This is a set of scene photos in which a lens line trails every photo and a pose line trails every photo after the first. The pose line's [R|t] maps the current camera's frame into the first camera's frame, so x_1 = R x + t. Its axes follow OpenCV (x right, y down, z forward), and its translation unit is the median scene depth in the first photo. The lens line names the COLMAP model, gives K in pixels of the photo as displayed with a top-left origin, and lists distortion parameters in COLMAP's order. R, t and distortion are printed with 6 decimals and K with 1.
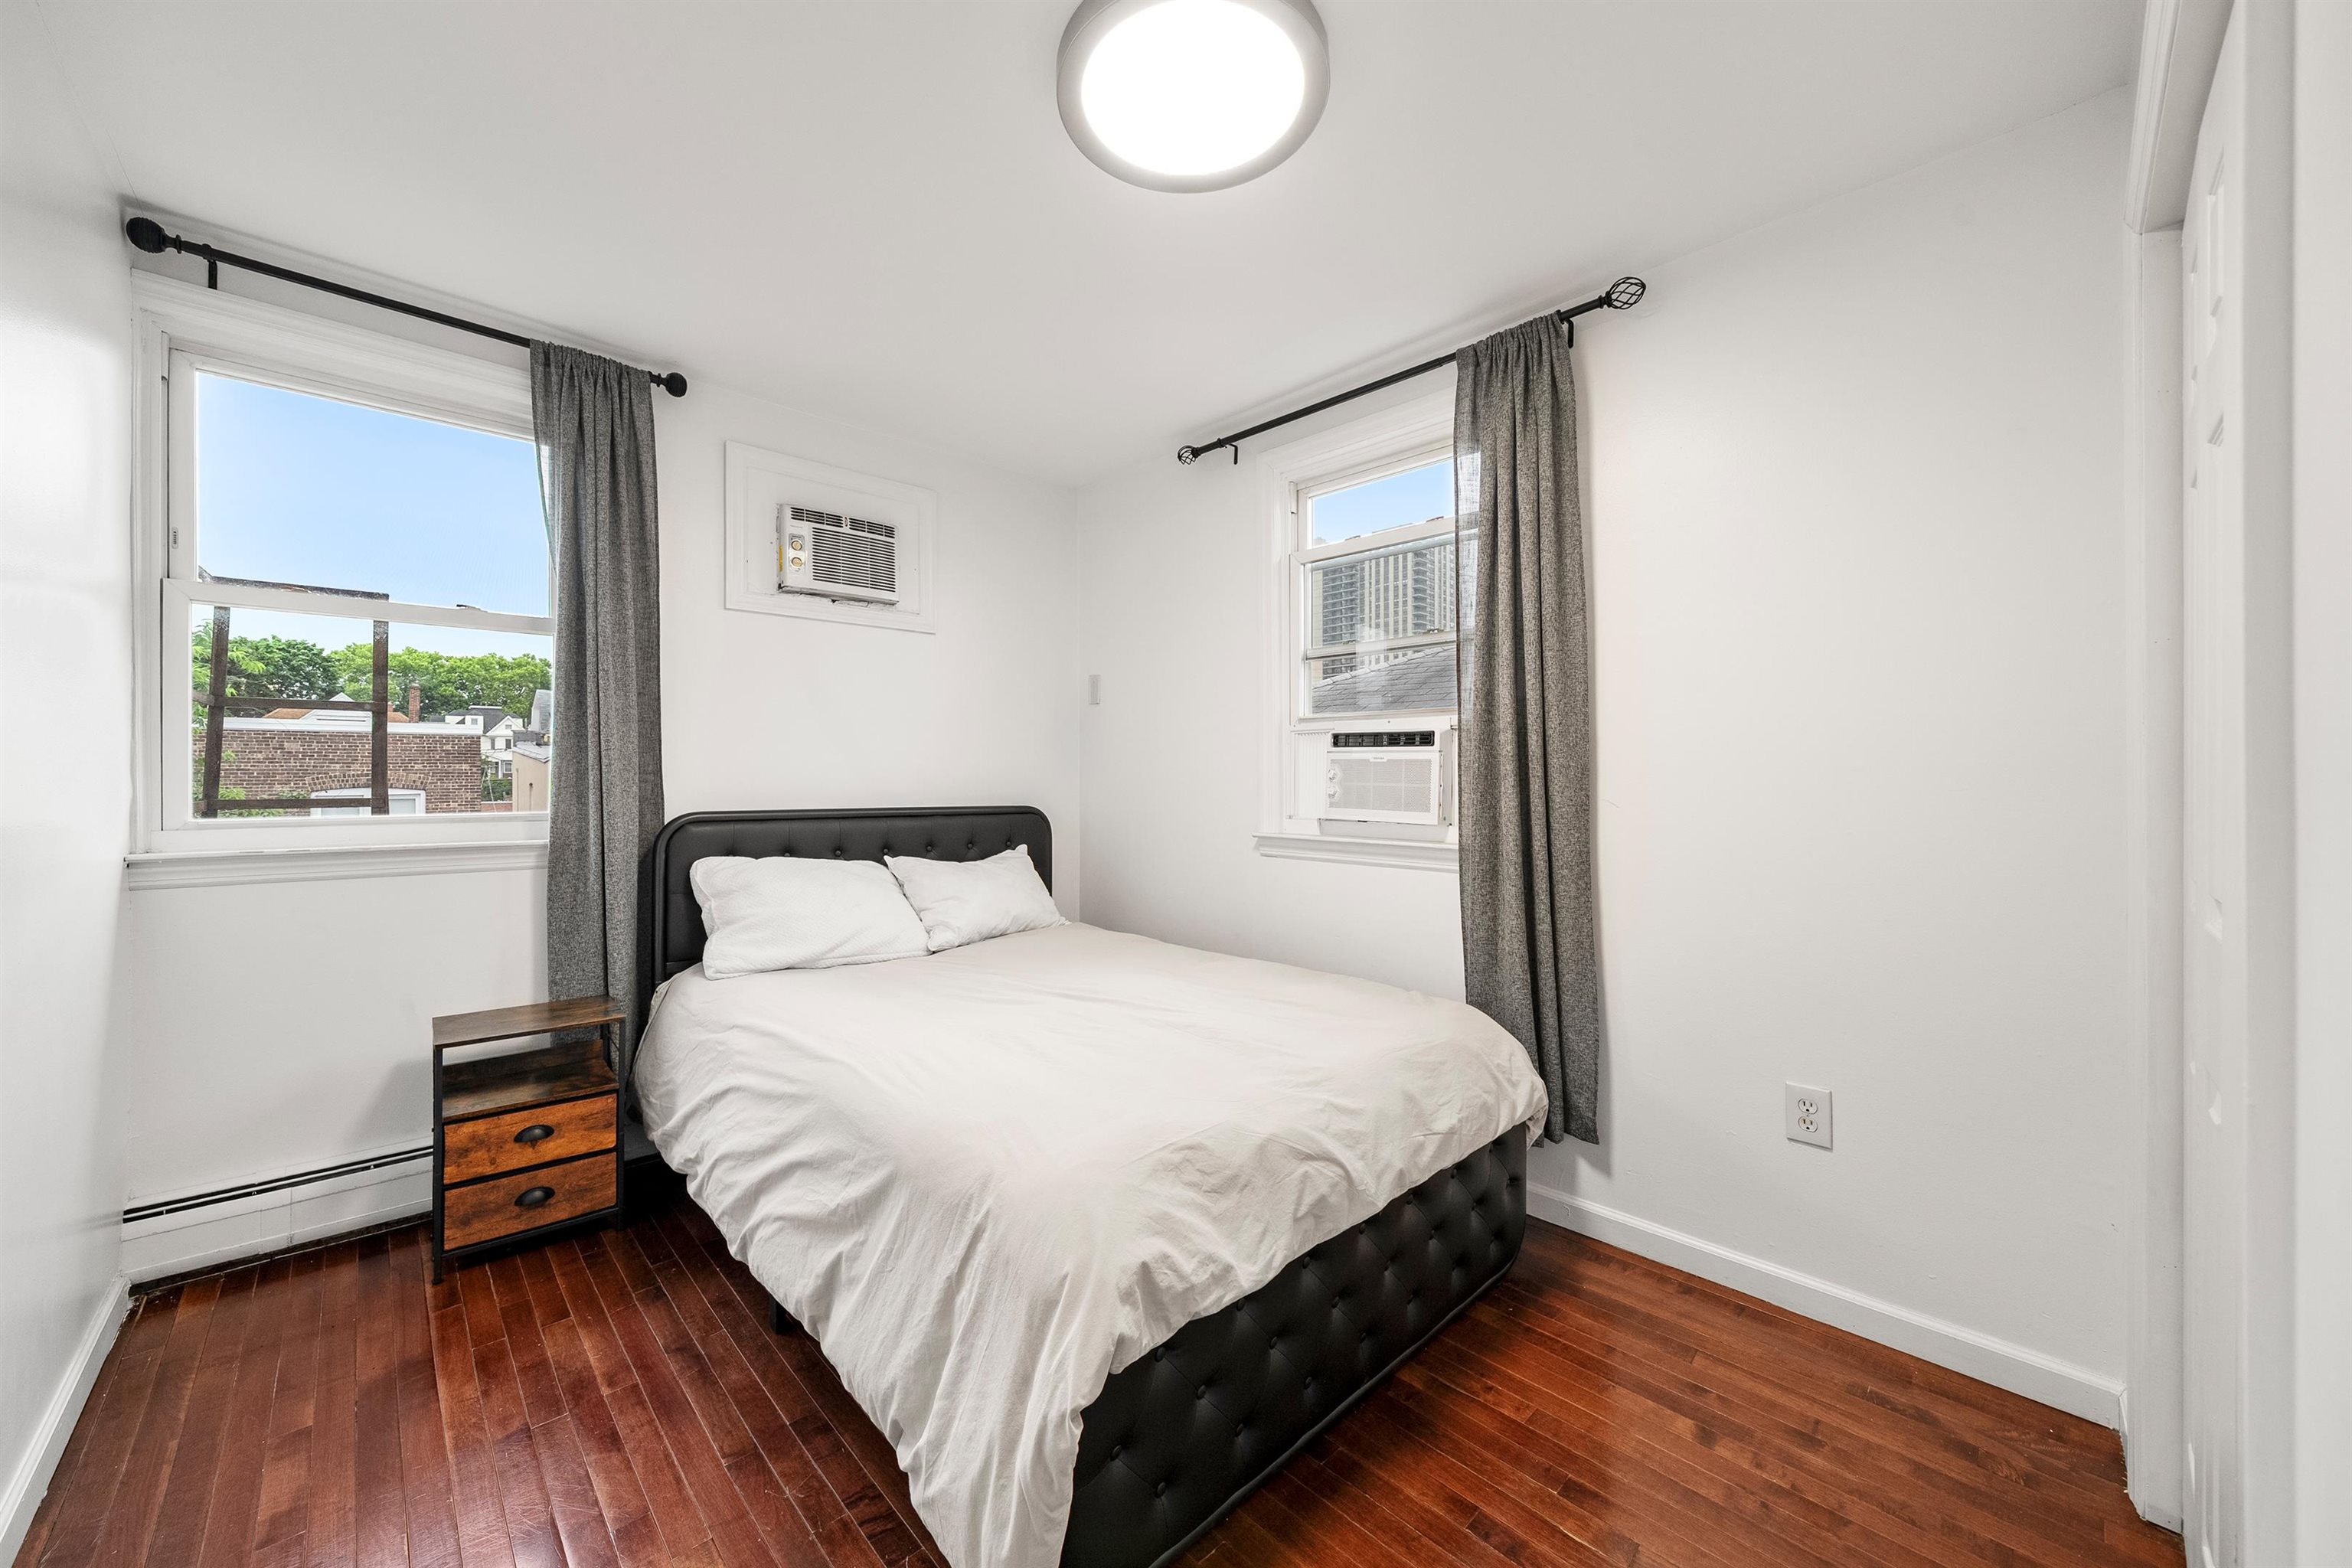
lens RADIAL K [[861.6, 0, 1175.2], [0, 861.6, 781.2], [0, 0, 1]] dist [-0.000524, -0.000012]
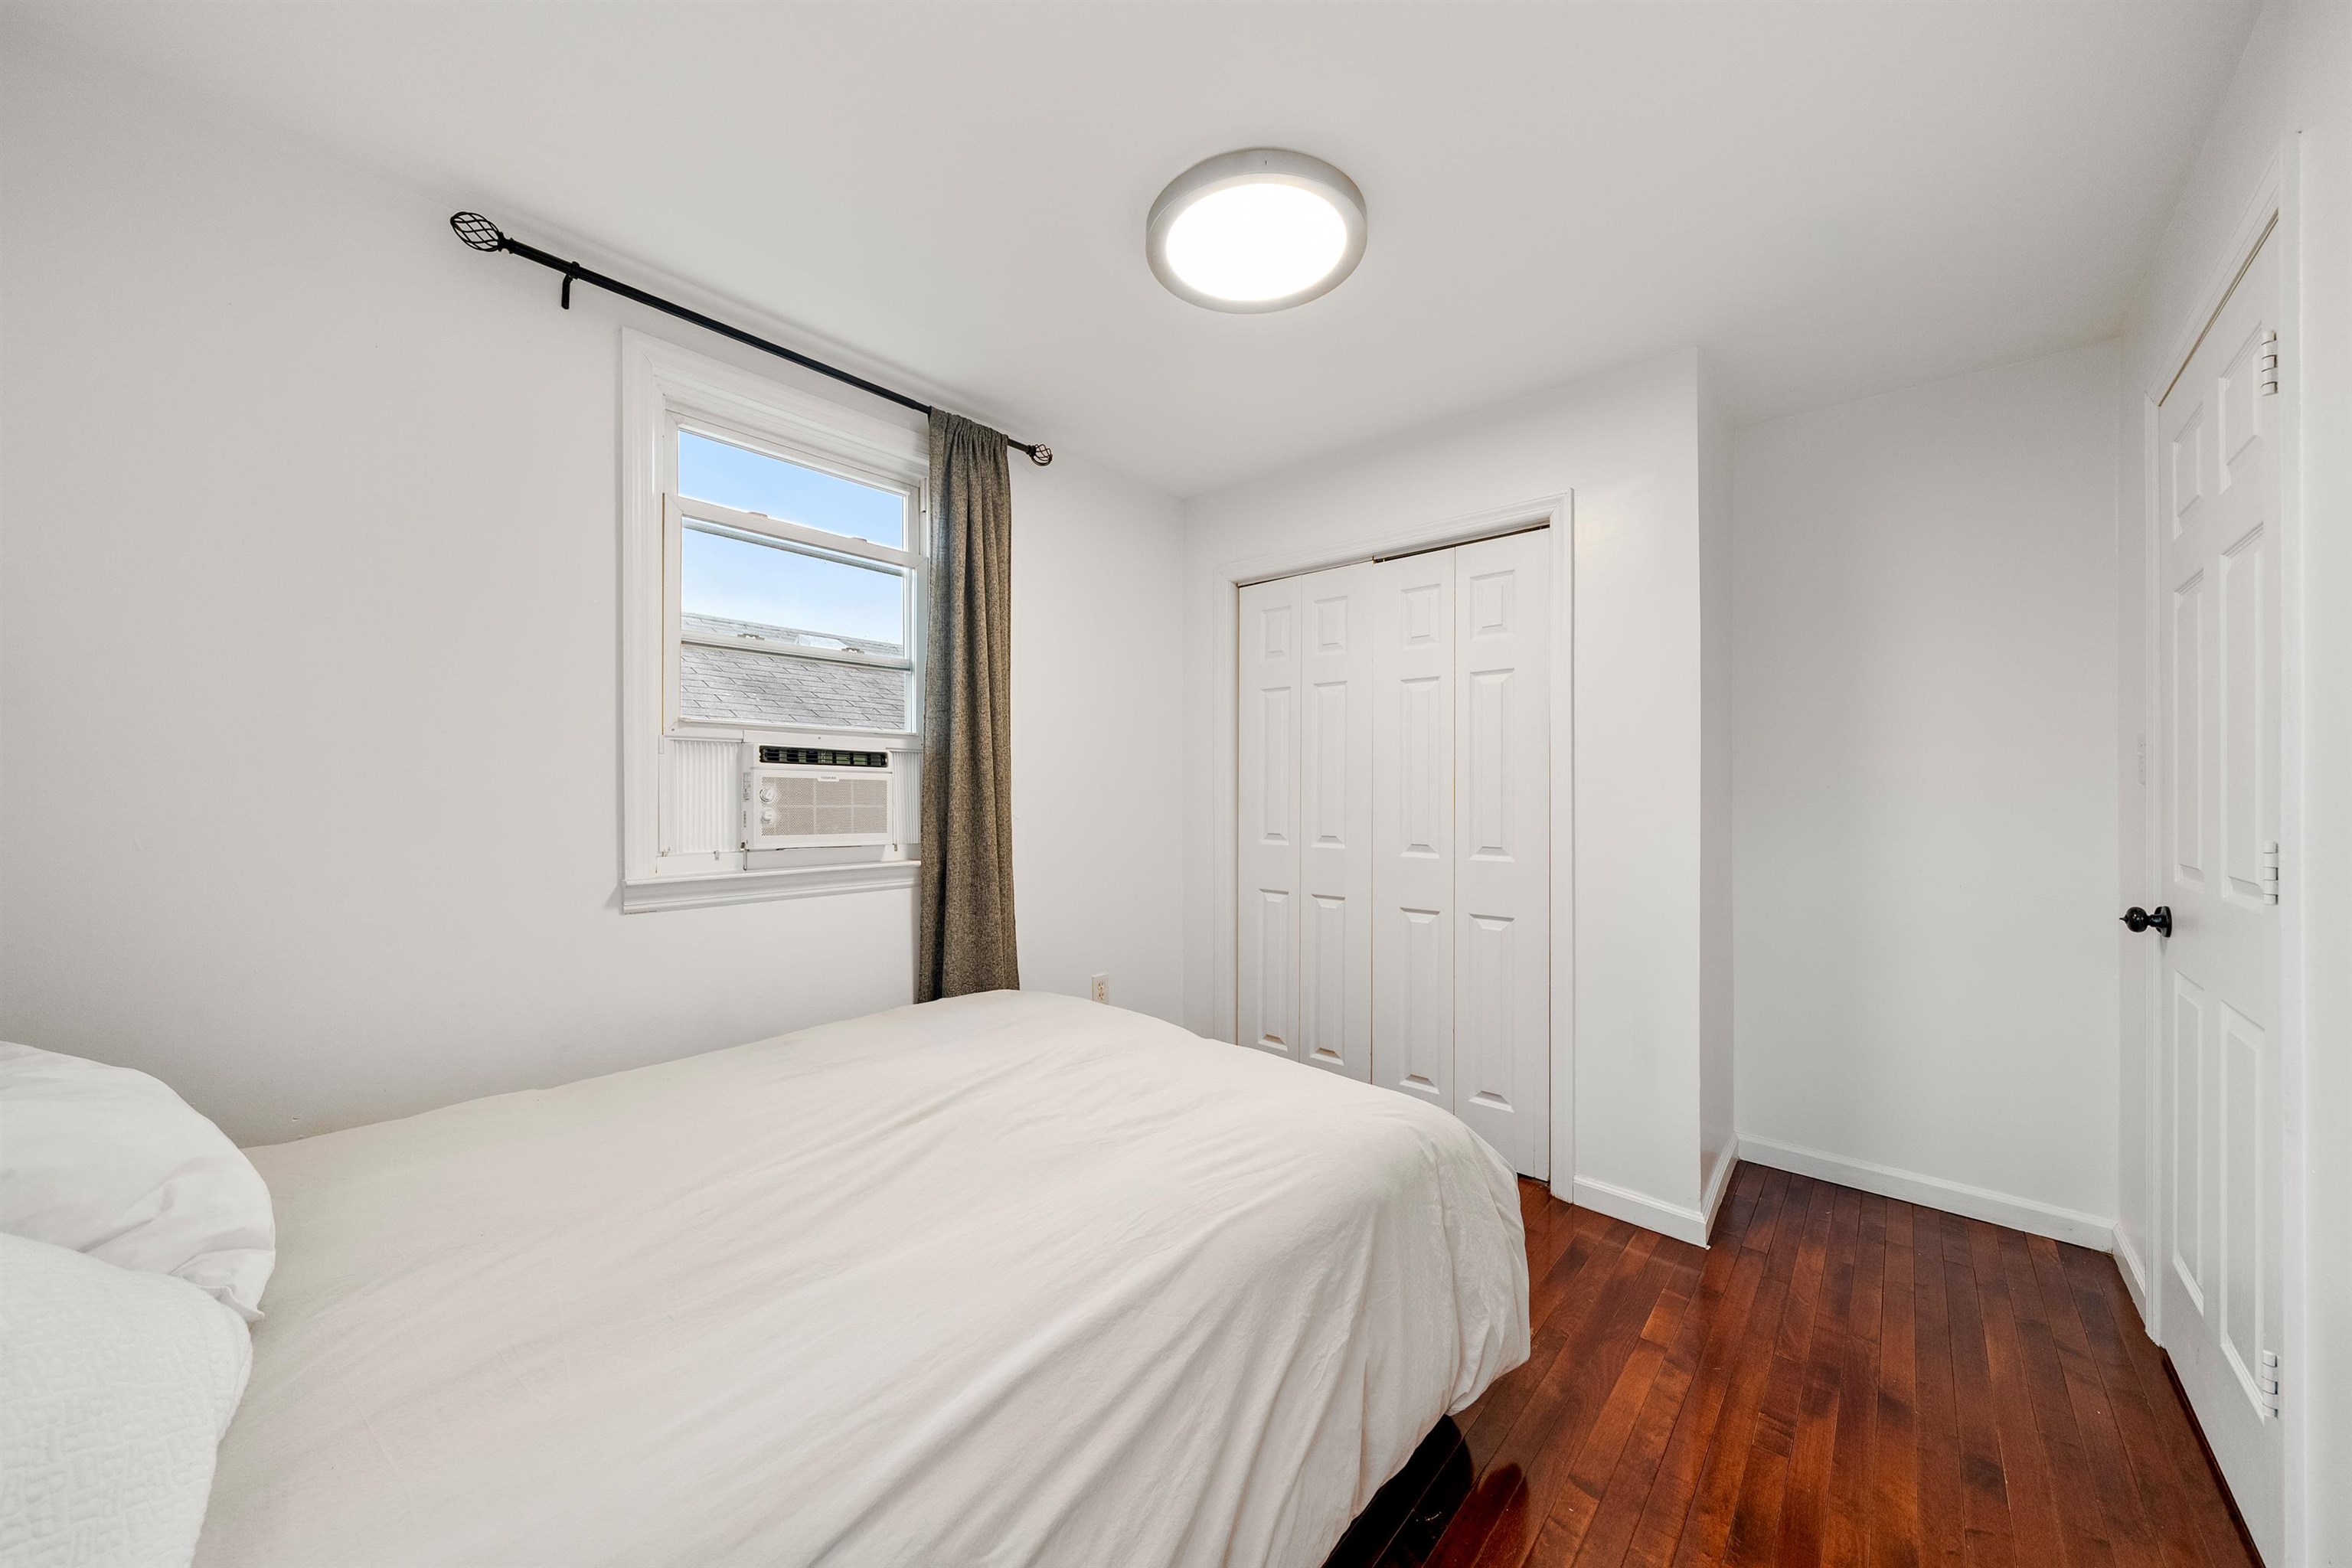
lens RADIAL K [[818.6, 0, 1171.8], [0, 818.6, 786.1], [0, 0, 1]] dist [0.001446, 0.000029]
pose [[-0.062464, 0.004866, 0.998035, -0.658456], [0.001635, 0.999987, -0.004774, -0.013326], [-0.998046, 0.001334, -0.062472, 0.693493]]
